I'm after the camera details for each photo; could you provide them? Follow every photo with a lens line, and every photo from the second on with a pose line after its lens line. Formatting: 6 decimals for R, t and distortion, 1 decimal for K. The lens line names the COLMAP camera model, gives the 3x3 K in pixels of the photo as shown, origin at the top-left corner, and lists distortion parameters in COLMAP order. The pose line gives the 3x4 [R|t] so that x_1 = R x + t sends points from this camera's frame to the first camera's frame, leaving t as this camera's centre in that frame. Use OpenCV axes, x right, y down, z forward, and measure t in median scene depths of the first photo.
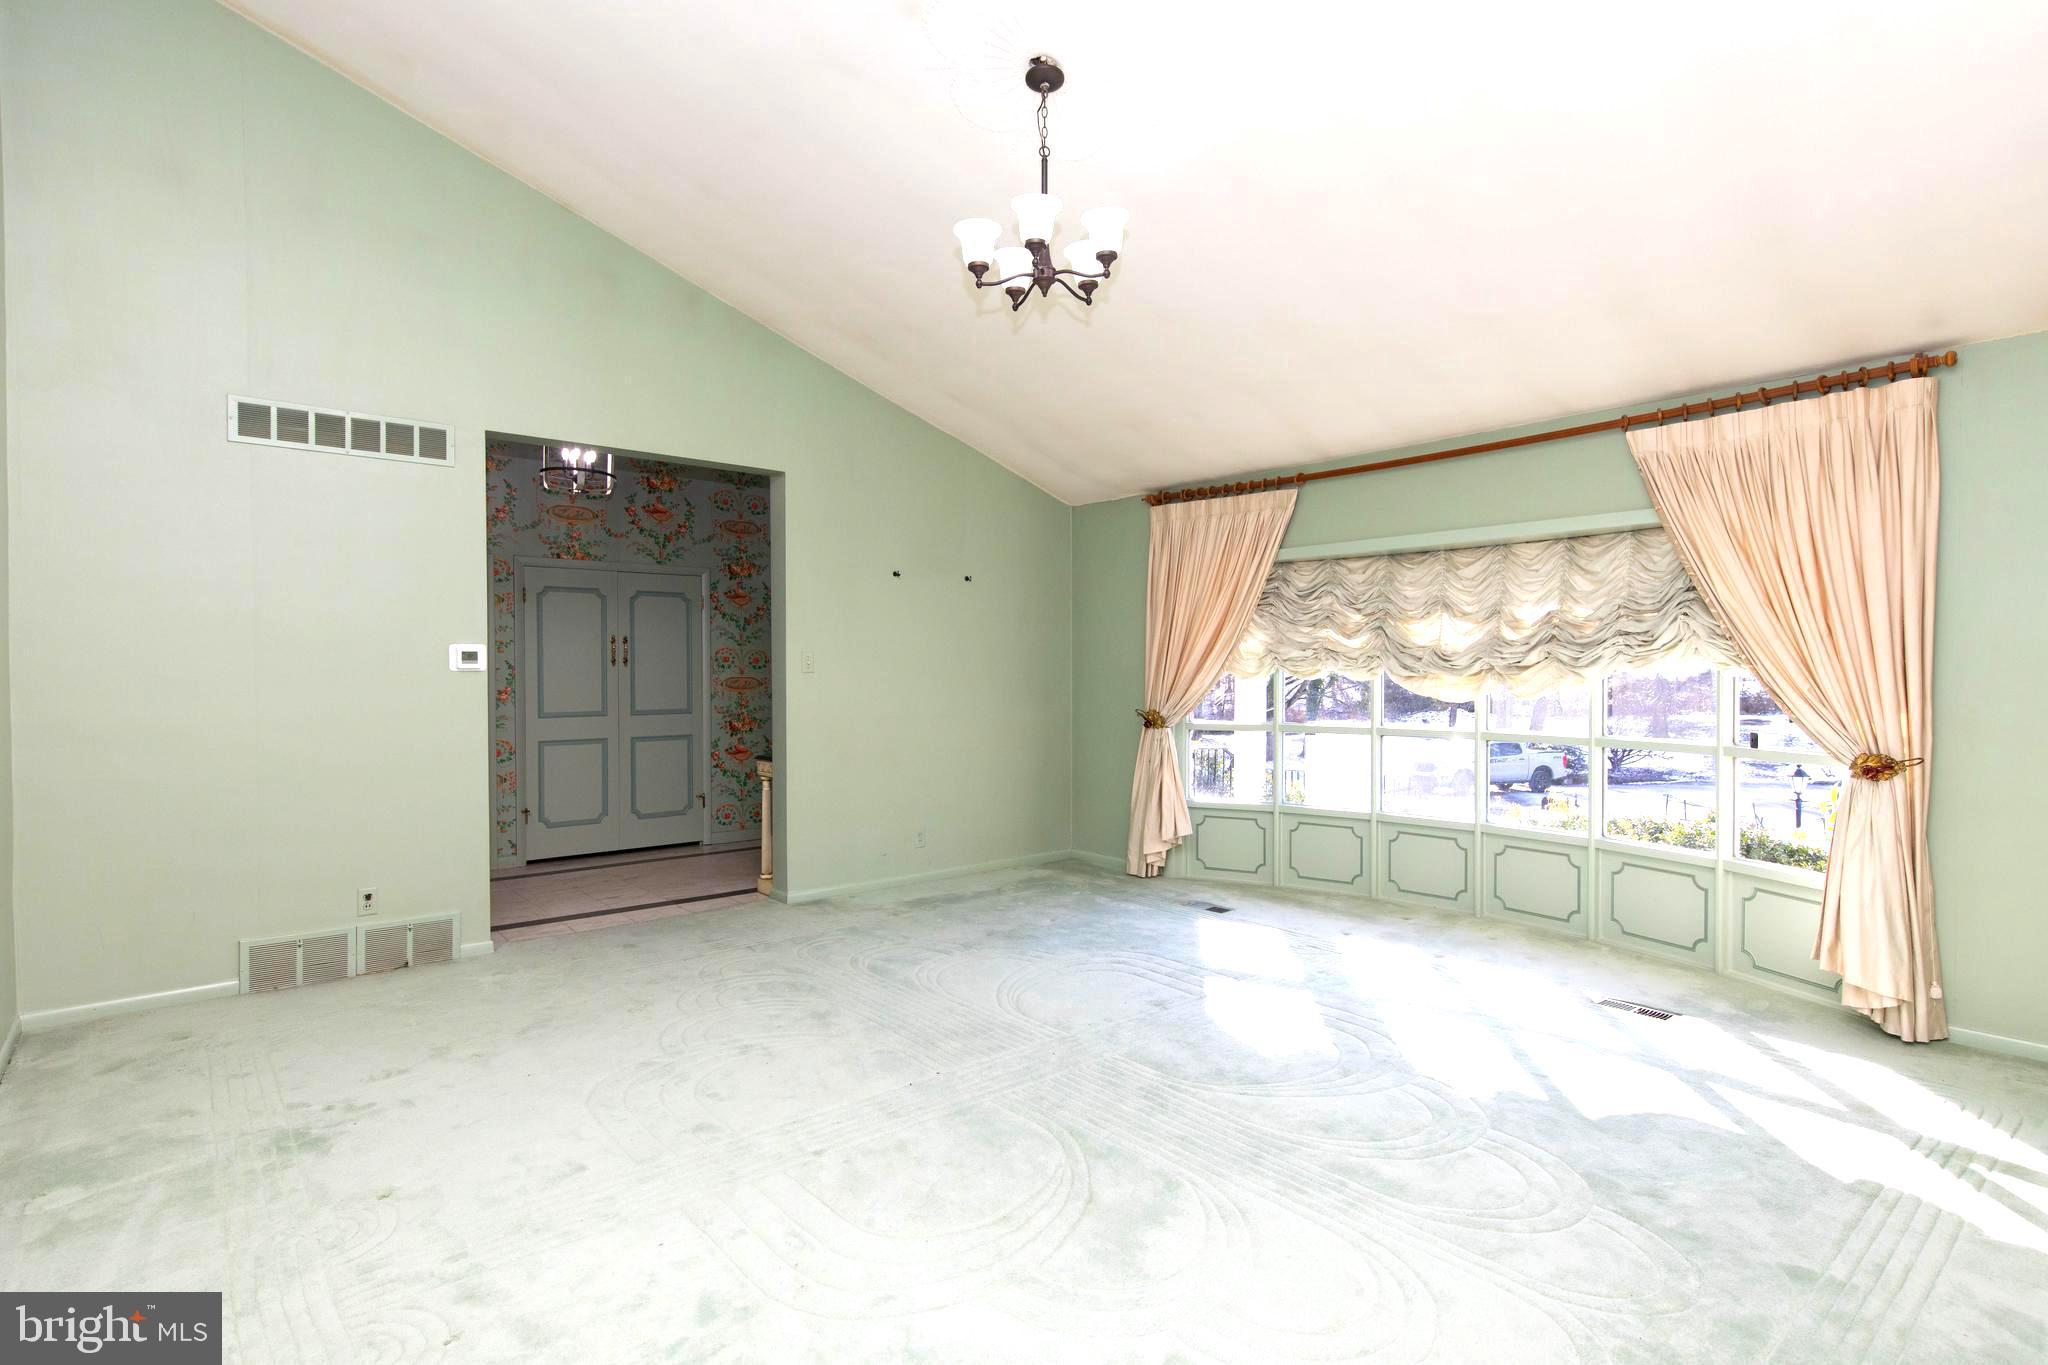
lens RADIAL K [[1021.6, 0, 1024.0], [0, 1021.6, 682.5], [0, 0, 1]] dist [0.006384, 0.000672]
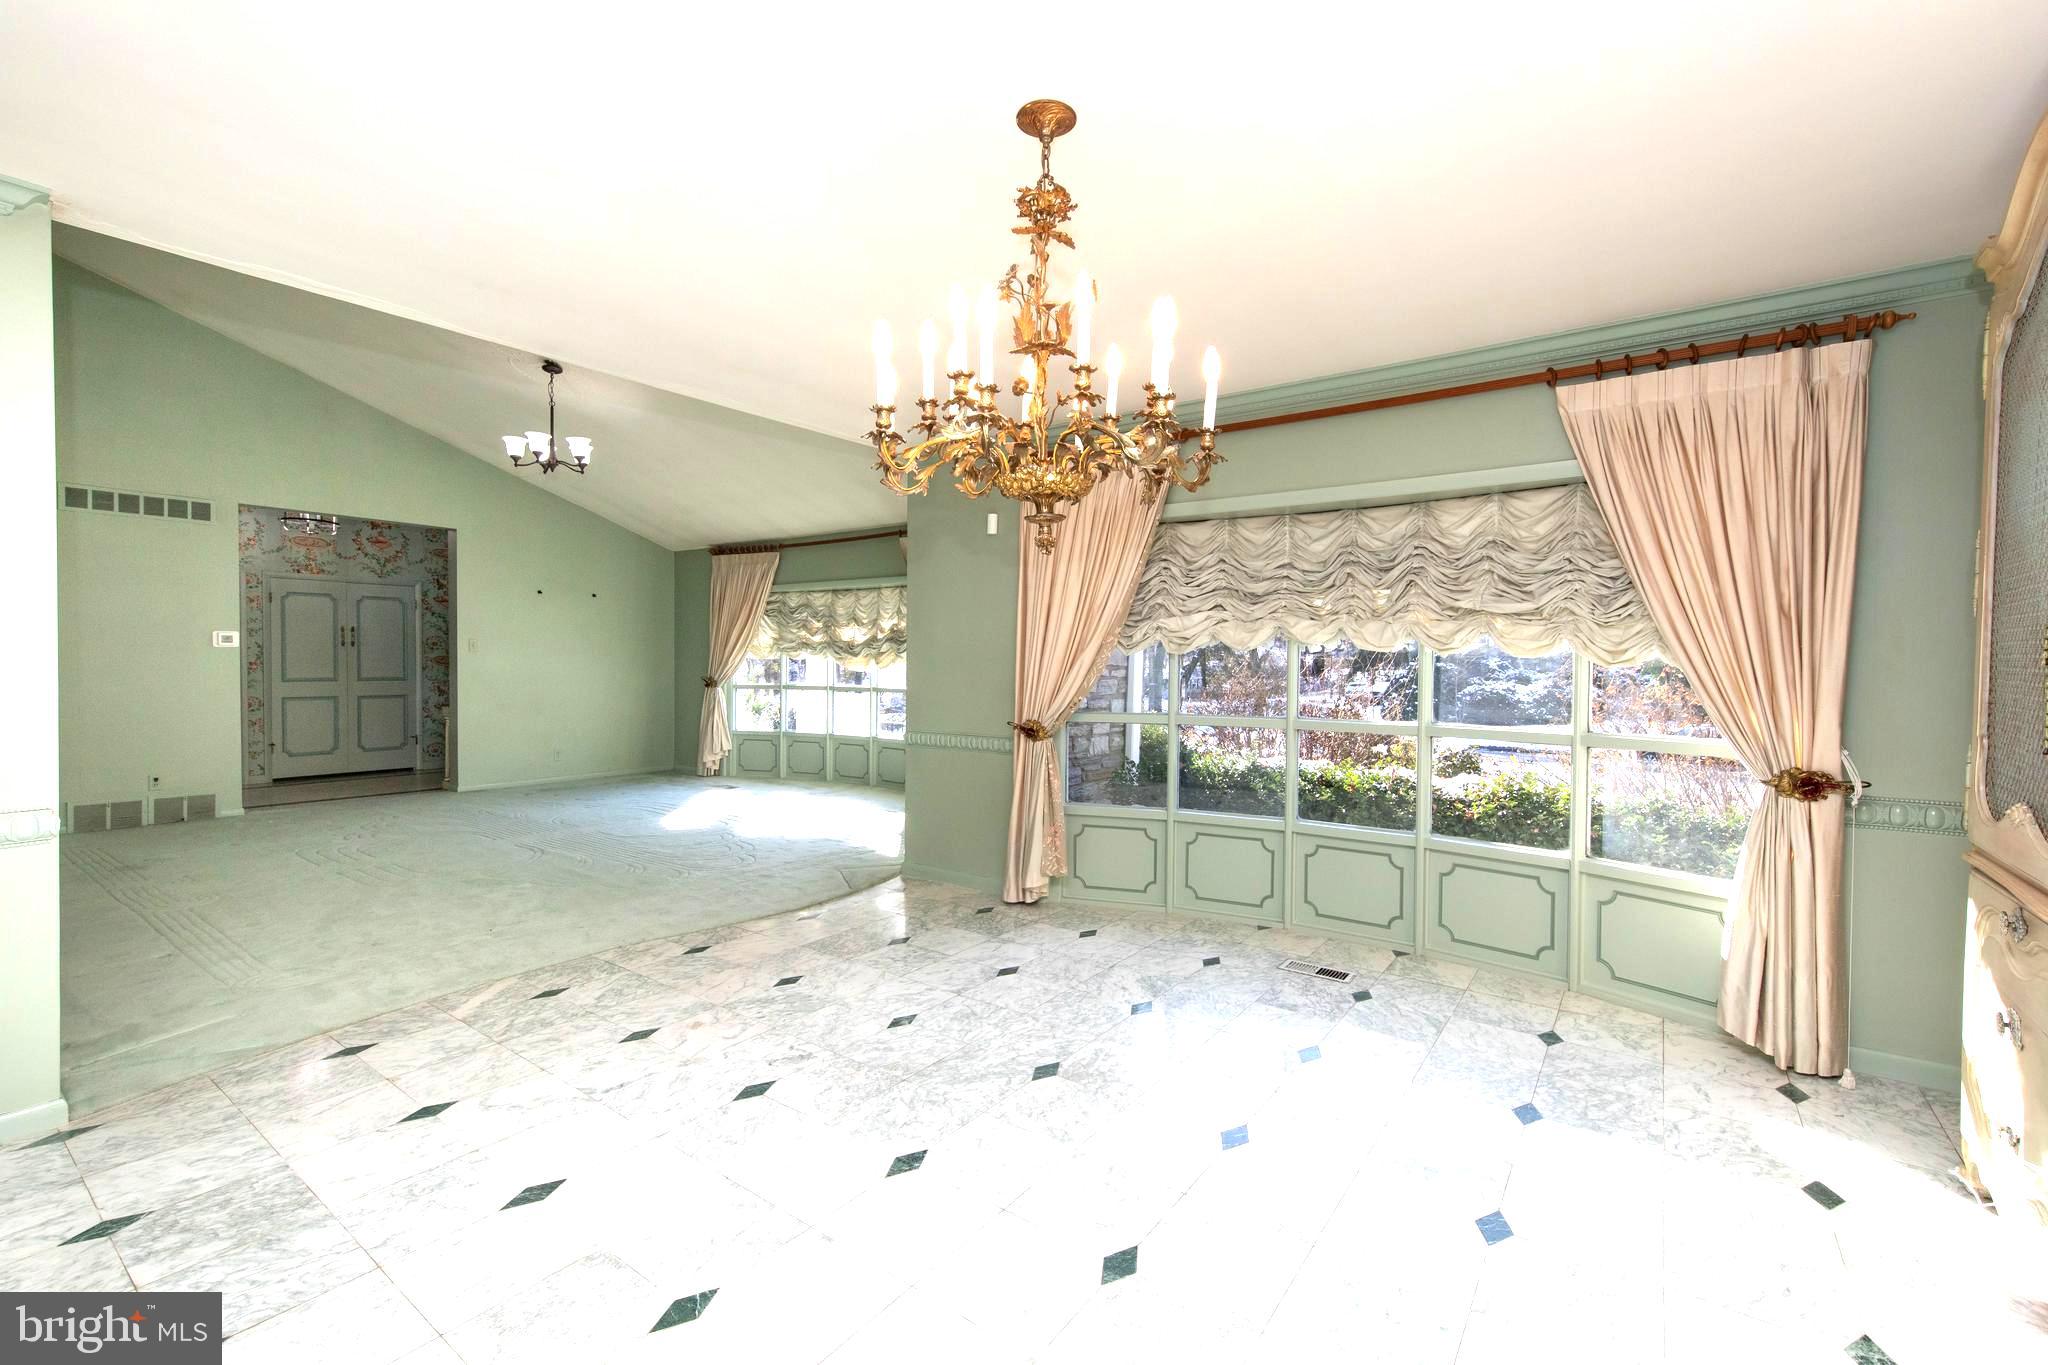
lens RADIAL K [[873.3, 0, 1031.2], [0, 873.3, 676.1], [0, 0, 1]] dist [-0.001357, -0.000512]
pose [[0.968760, 0.004025, 0.247967, 0.283210], [-0.005625, 0.999968, 0.005747, 0.014695], [-0.247936, -0.006962, 0.968751, -0.528470]]
